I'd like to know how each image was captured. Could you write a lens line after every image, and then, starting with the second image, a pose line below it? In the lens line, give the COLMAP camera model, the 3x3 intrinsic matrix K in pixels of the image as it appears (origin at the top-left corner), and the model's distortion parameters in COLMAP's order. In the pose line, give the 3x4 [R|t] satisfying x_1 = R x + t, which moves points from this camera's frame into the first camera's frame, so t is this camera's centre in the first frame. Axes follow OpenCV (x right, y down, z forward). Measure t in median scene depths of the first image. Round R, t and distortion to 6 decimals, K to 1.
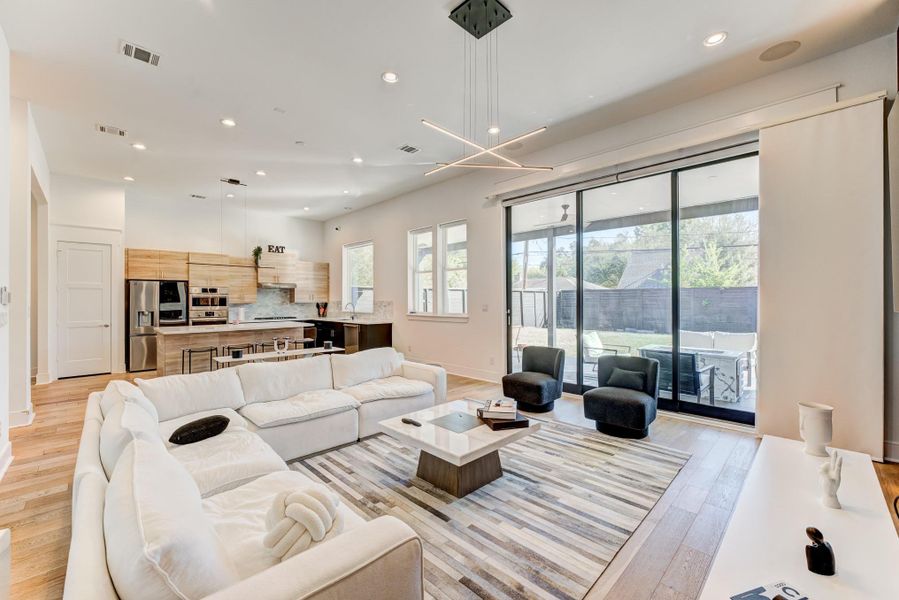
lens RADIAL K [[364.1, 0, 447.6], [0, 364.1, 300.5], [0, 0, 1]] dist [-0.009382, 0.000571]
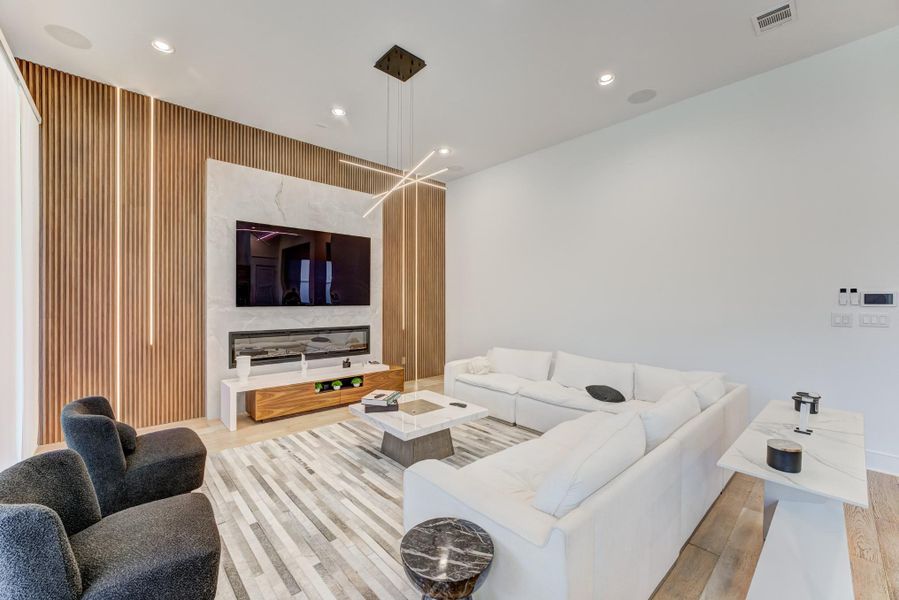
lens RADIAL K [[364.1, 0, 444.9], [0, 364.1, 306.6], [0, 0, 1]] dist [-0.009382, 0.000571]
pose [[-0.998411, 0.002074, 0.056316, -0.117149], [0.003135, 0.999819, 0.018752, -0.008321], [-0.056267, 0.018899, -0.998237, 2.036653]]
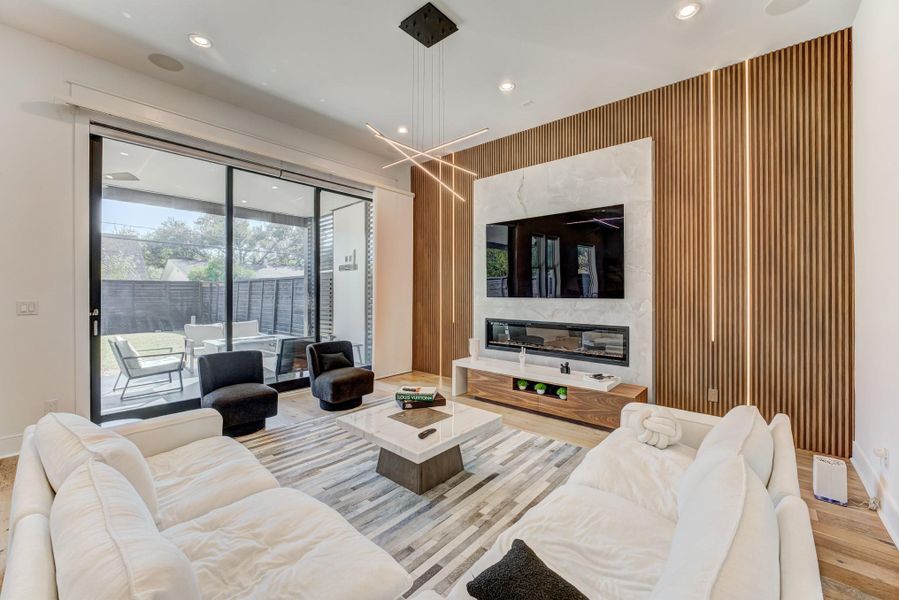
lens RADIAL K [[364.1, 0, 445.2], [0, 364.1, 294.0], [0, 0, 1]] dist [-0.009382, 0.000571]
pose [[-0.066082, -0.001717, 0.997813, -0.908018], [0.002063, 0.999996, 0.001857, -0.000778], [-0.997812, 0.002182, -0.066078, 0.945593]]
